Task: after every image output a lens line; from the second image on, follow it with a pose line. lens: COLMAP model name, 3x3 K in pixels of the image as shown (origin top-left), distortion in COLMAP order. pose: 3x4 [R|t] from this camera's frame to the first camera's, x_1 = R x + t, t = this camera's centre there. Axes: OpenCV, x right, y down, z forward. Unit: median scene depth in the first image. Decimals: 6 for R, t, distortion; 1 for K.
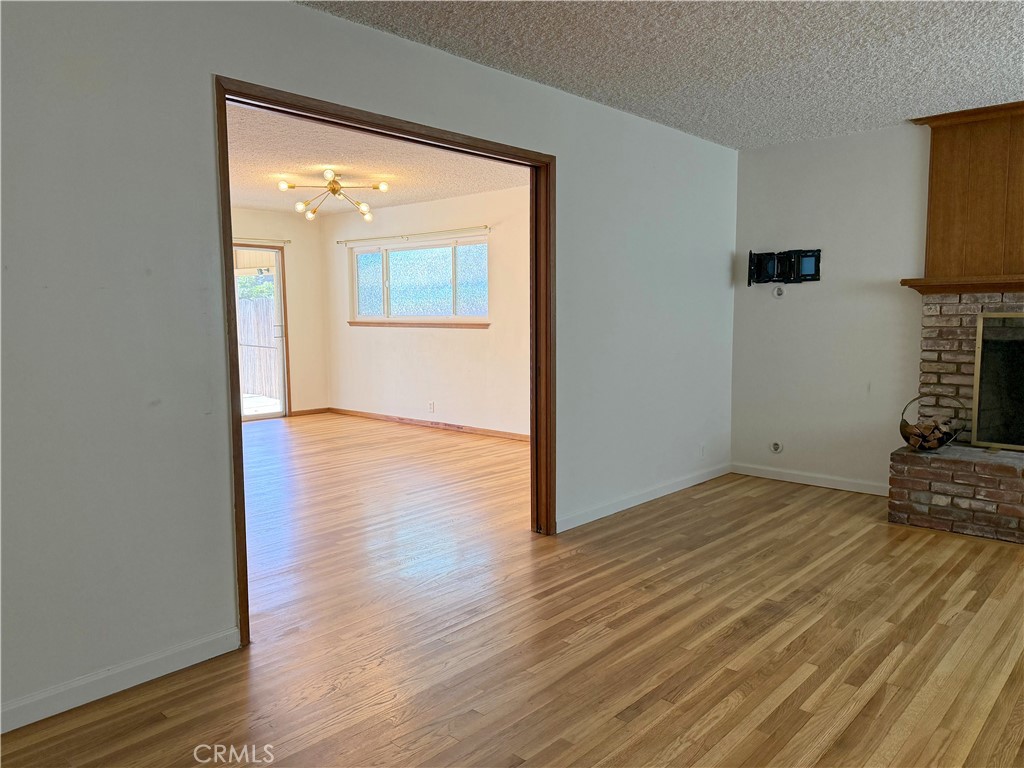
lens RADIAL K [[734.0, 0, 512.0], [0, 734.0, 384.0], [0, 0, 1]] dist [0.087552, -0.133646]
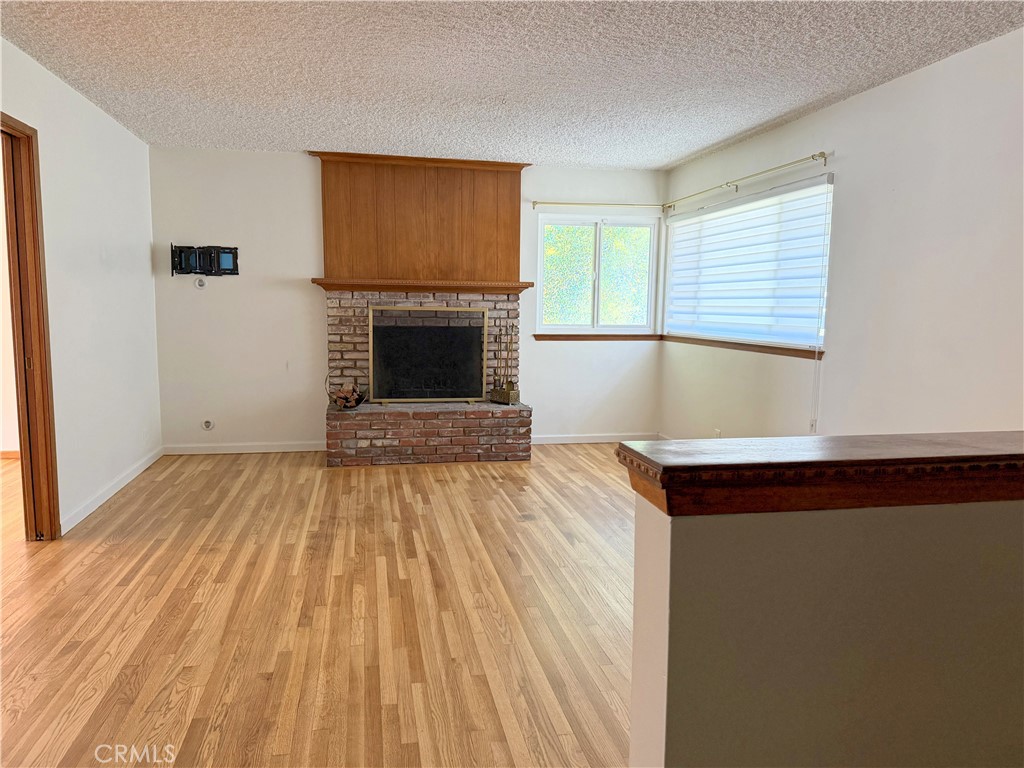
lens RADIAL K [[734.0, 0, 512.0], [0, 734.0, 384.0], [0, 0, 1]] dist [0.087552, -0.133646]
pose [[0.589120, -0.071907, 0.804839, -0.344488], [0.060379, 0.997165, 0.044894, 0.003634], [-0.805786, 0.022147, 0.591792, -0.019981]]
